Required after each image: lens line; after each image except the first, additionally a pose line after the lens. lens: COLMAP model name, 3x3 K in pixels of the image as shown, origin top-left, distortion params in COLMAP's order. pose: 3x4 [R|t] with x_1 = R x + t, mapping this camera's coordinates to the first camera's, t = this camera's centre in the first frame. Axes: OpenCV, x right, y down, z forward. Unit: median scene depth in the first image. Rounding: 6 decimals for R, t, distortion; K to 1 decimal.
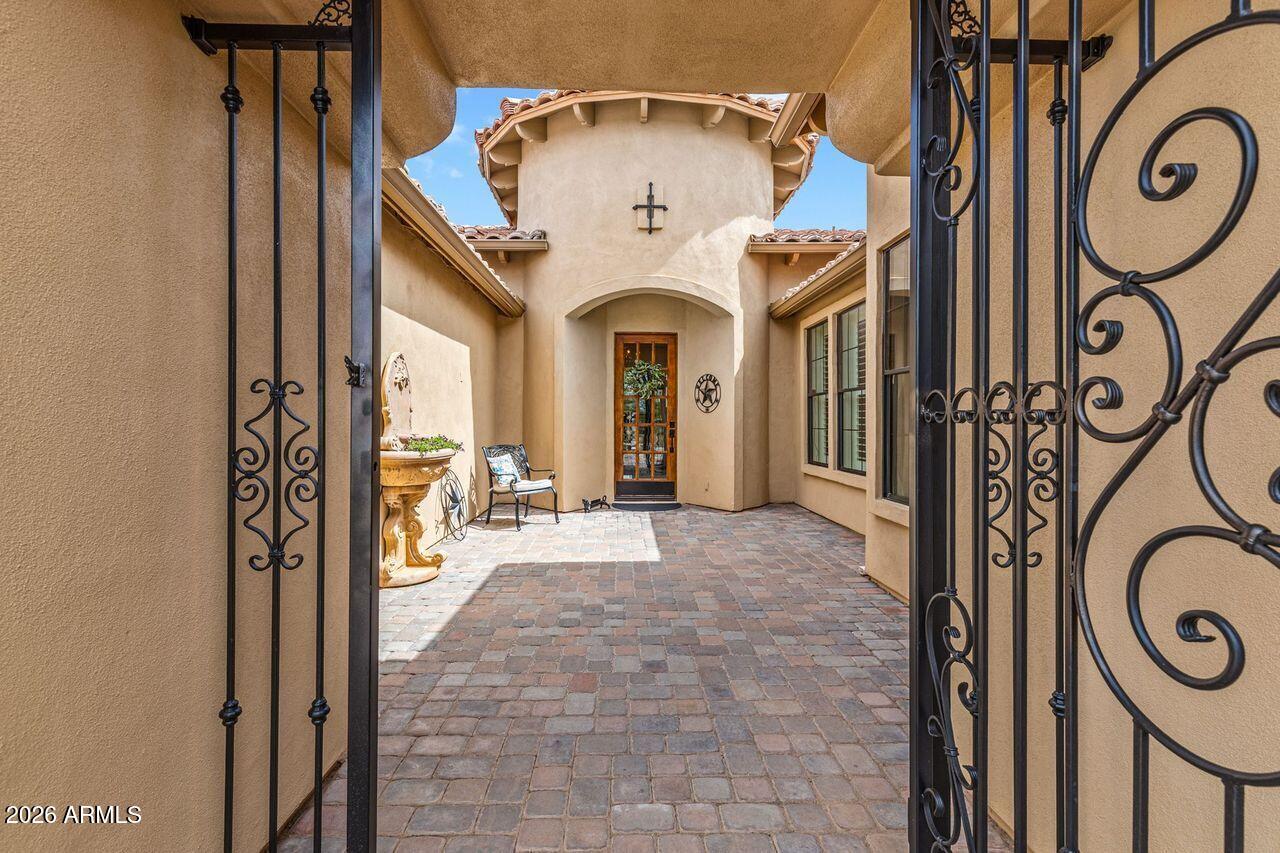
lens RADIAL K [[613.5, 0, 640.3], [0, 613.5, 423.4], [0, 0, 1]] dist [-0.016518, -0.000122]
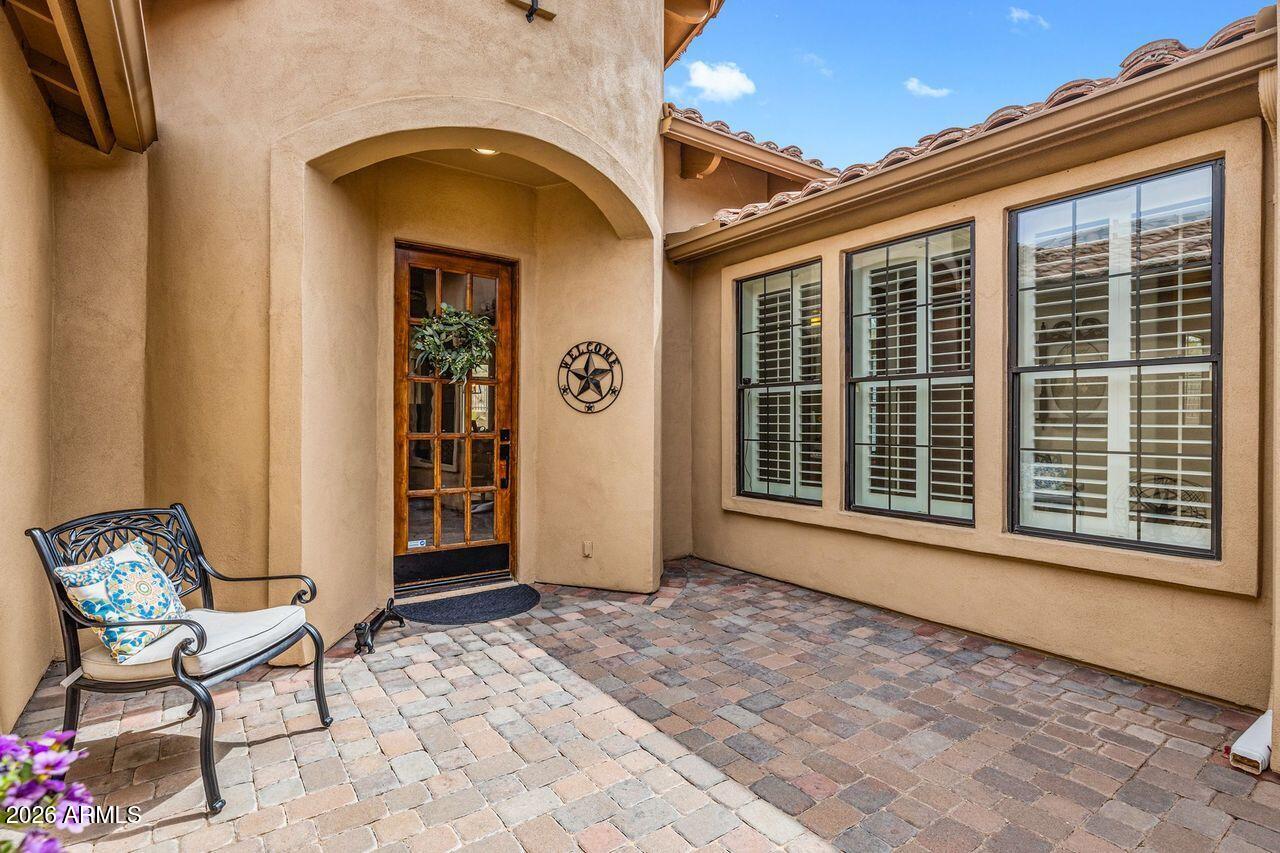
lens RADIAL K [[613.5, 0, 641.7], [0, 613.5, 426.1], [0, 0, 1]] dist [-0.016518, -0.000122]
pose [[0.815646, -0.004732, 0.578531, -0.167179], [-0.000975, 0.999954, 0.009552, -0.011679], [-0.578550, -0.008355, 0.815604, 0.541791]]
